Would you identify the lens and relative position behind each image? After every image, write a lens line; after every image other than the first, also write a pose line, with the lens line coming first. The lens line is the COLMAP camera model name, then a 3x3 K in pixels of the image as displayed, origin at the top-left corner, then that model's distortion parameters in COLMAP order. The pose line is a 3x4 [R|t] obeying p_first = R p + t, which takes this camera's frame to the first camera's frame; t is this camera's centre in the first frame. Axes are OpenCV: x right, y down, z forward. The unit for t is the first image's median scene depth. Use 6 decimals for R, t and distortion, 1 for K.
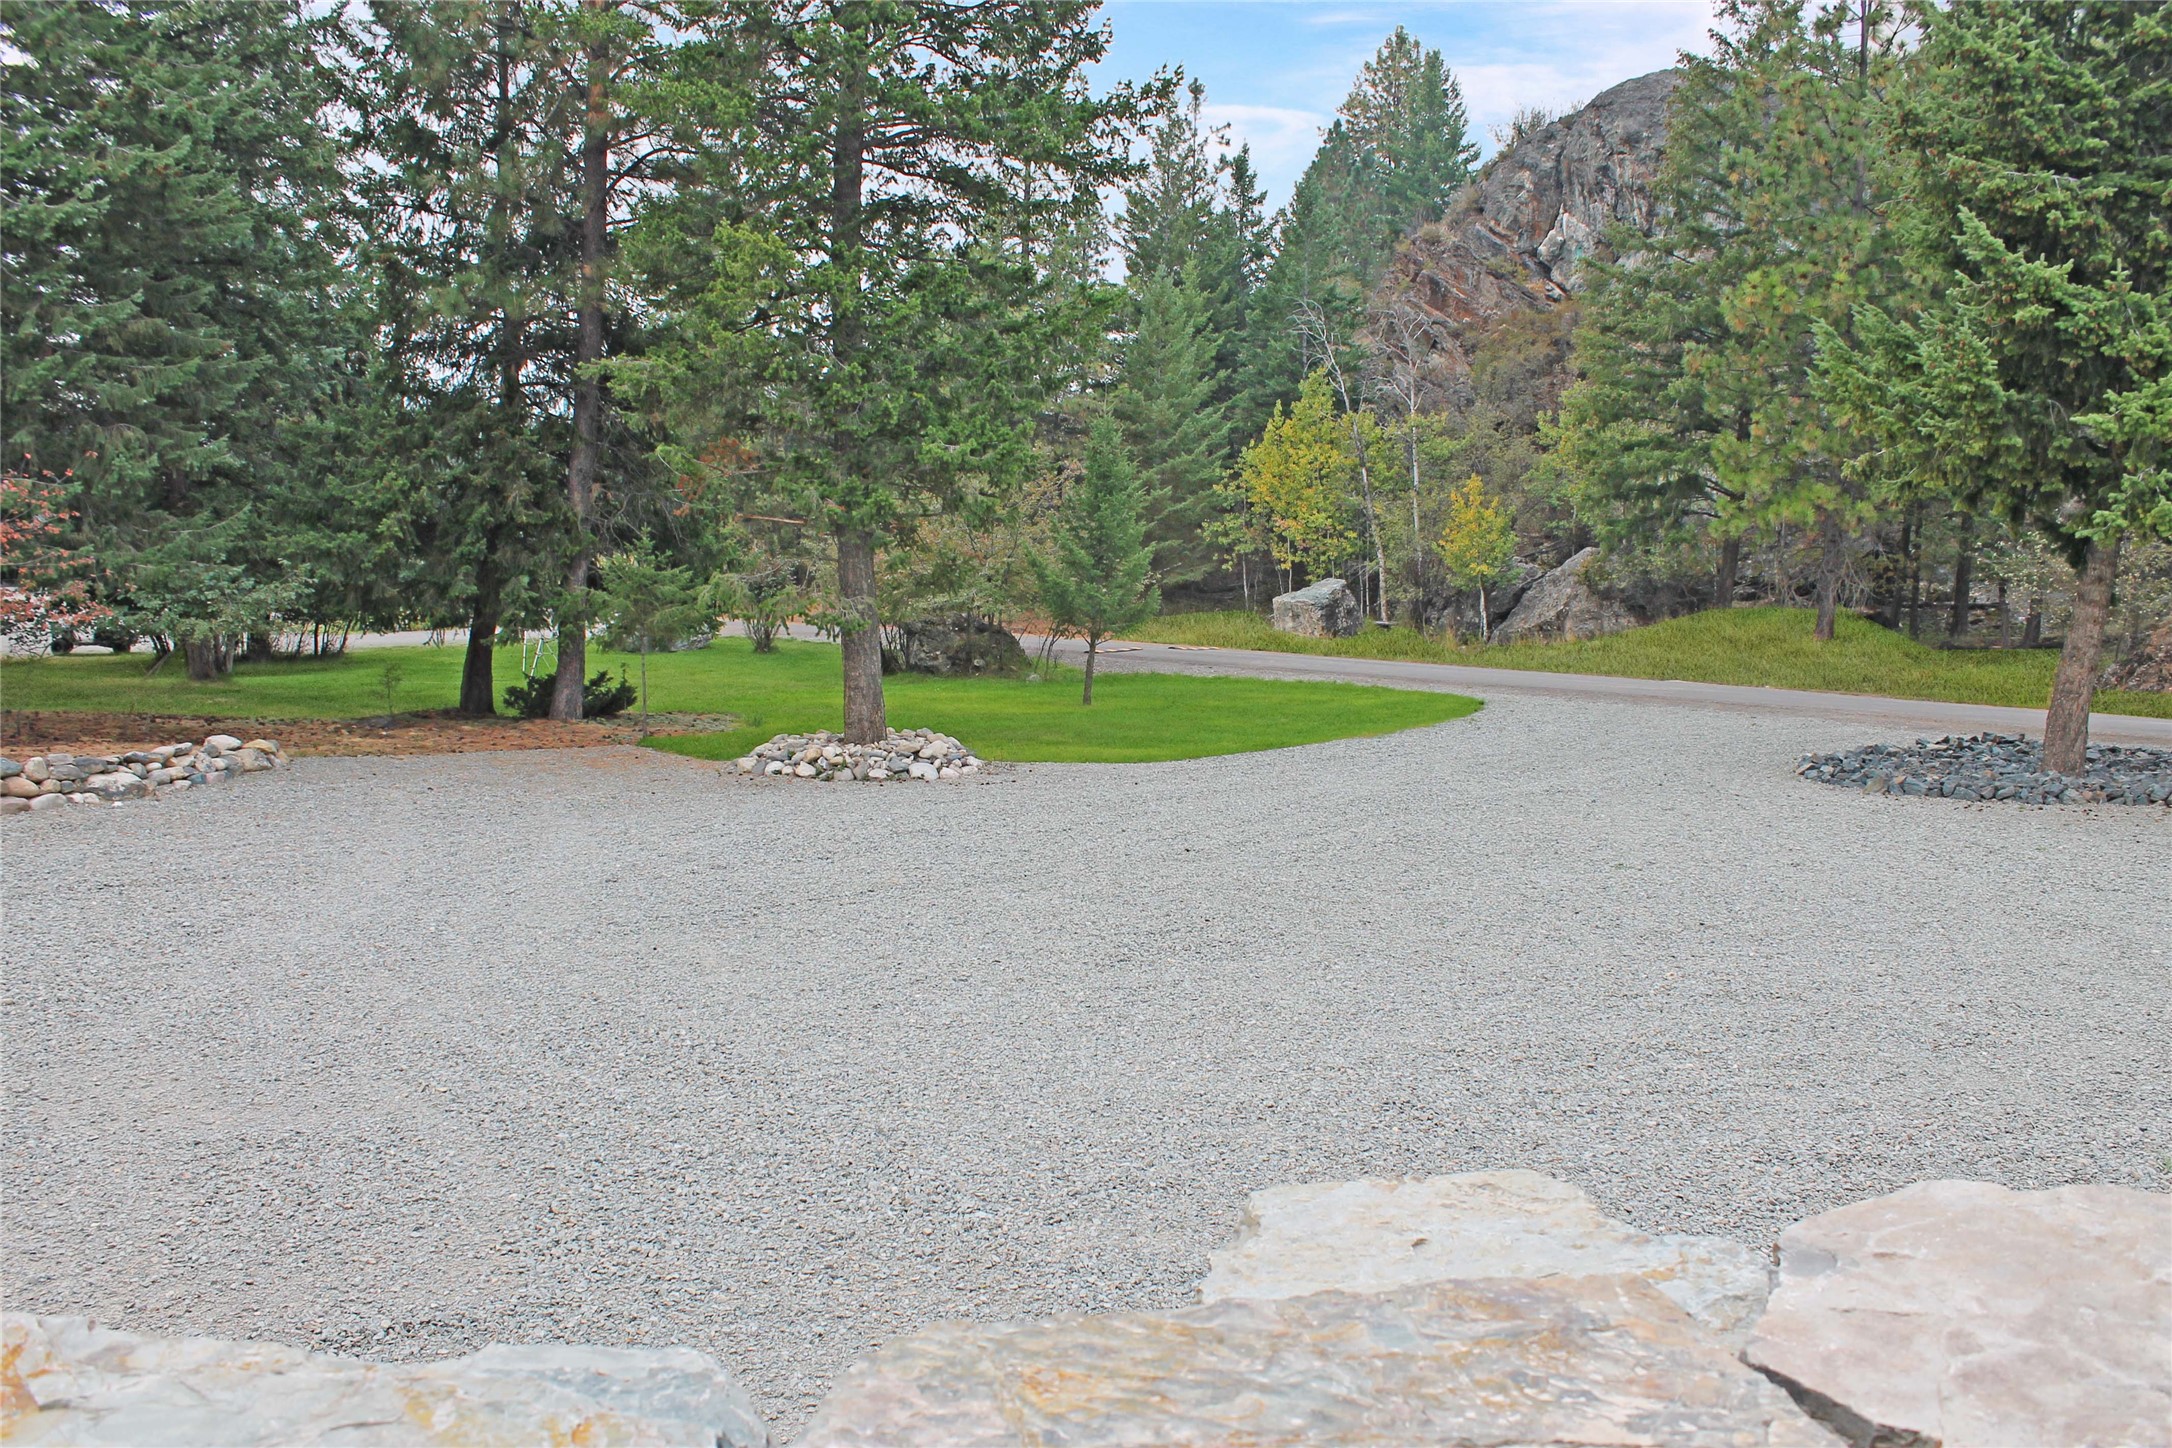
lens RADIAL K [[1845.6, 0, 1087.2], [0, 1845.6, 732.4], [0, 0, 1]] dist [-0.168993, 0.154222]
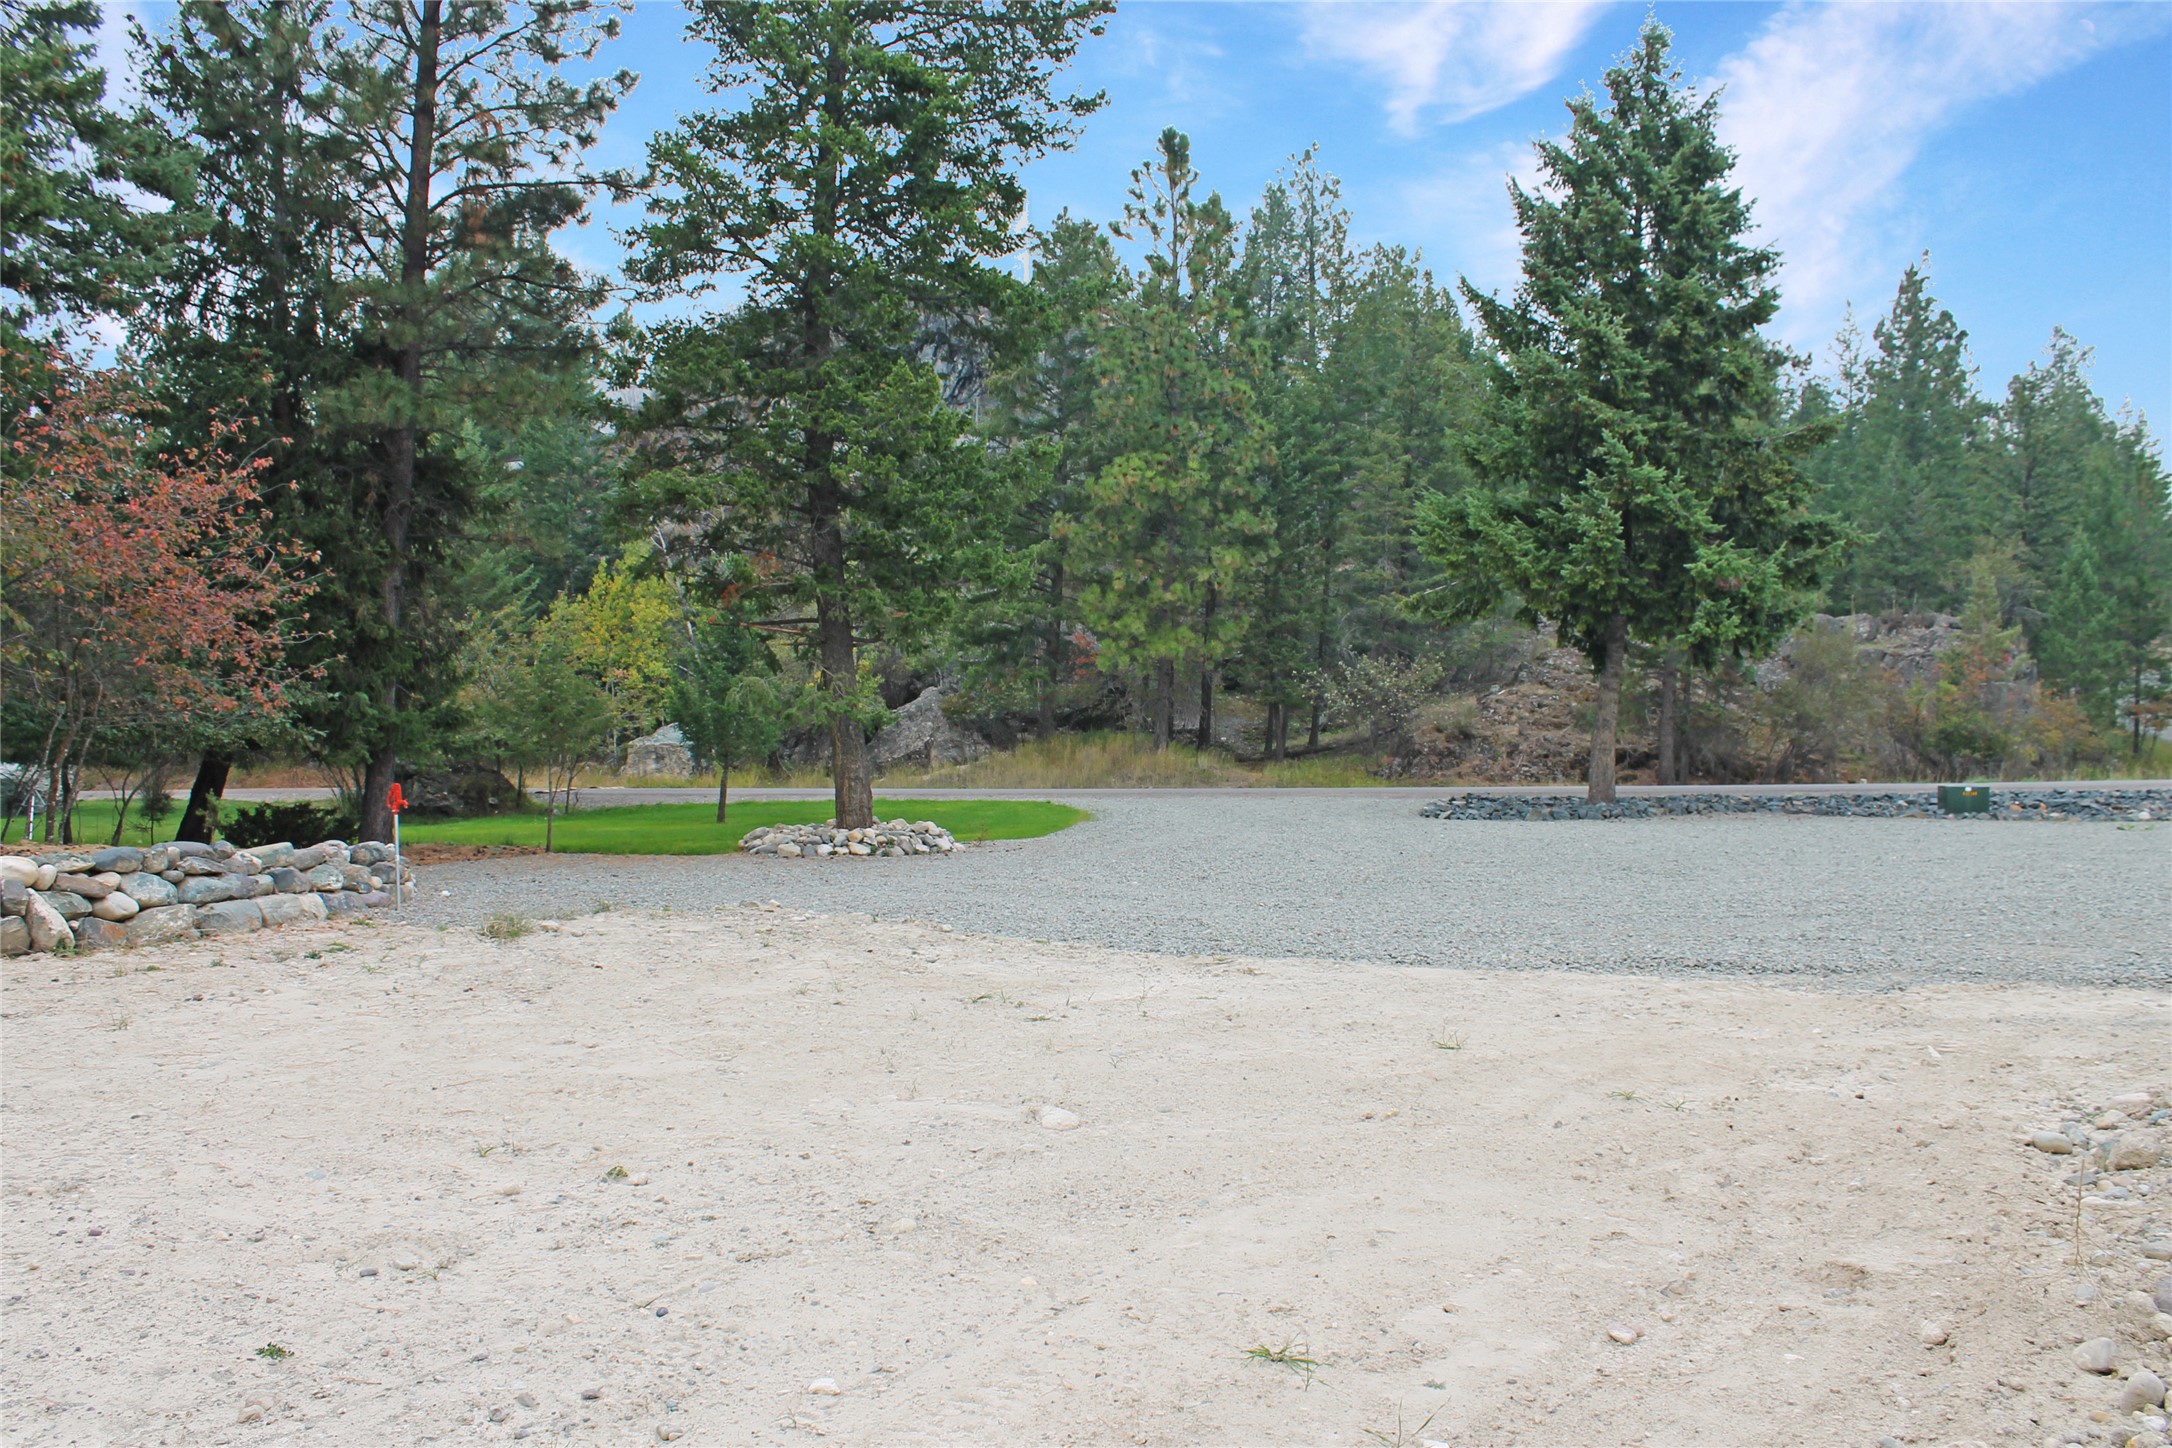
lens RADIAL K [[1824.8, 0, 1093.2], [0, 1824.8, 732.1], [0, 0, 1]] dist [-0.172124, 0.154996]
pose [[0.807958, -0.018615, 0.588947, -0.325943], [0.077403, 0.994193, -0.074763, 0.021075], [-0.584135, 0.105991, 0.804706, 0.014630]]
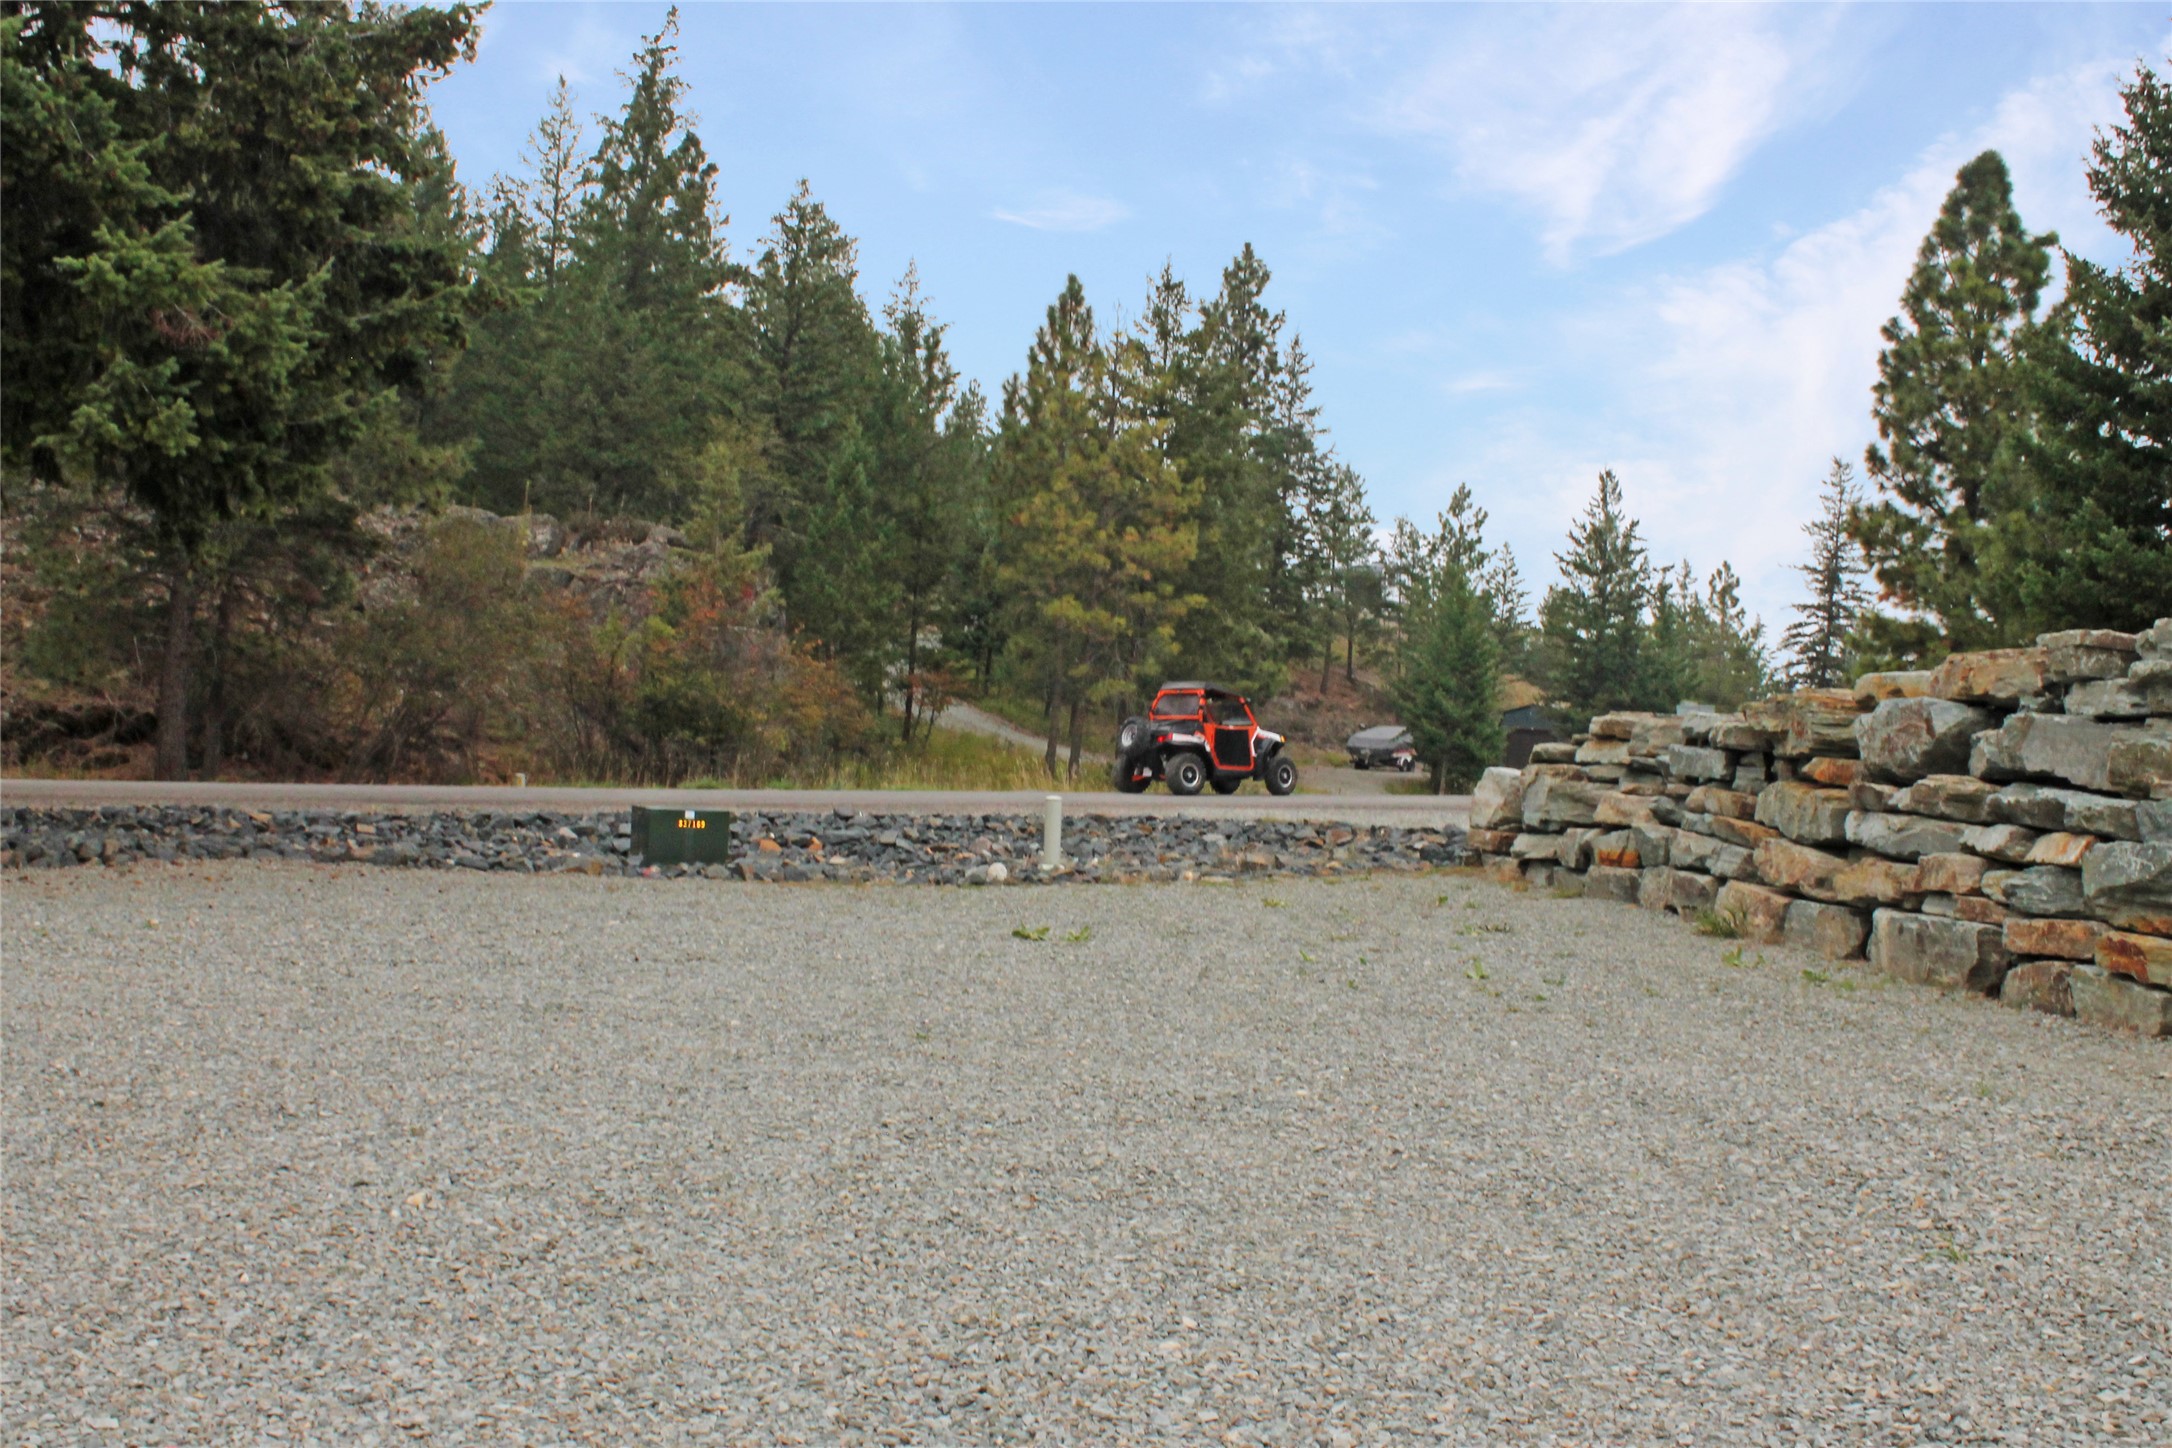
lens RADIAL K [[2206.3, 0, 1086.0], [0, 2206.3, 724.0], [0, 0, 1]] dist [-0.150800, 0.188752]
pose [[0.294638, -0.006714, 0.955585, -0.029230], [0.062364, 0.997979, -0.012217, 0.010247], [-0.953572, 0.063194, 0.294461, 0.171787]]
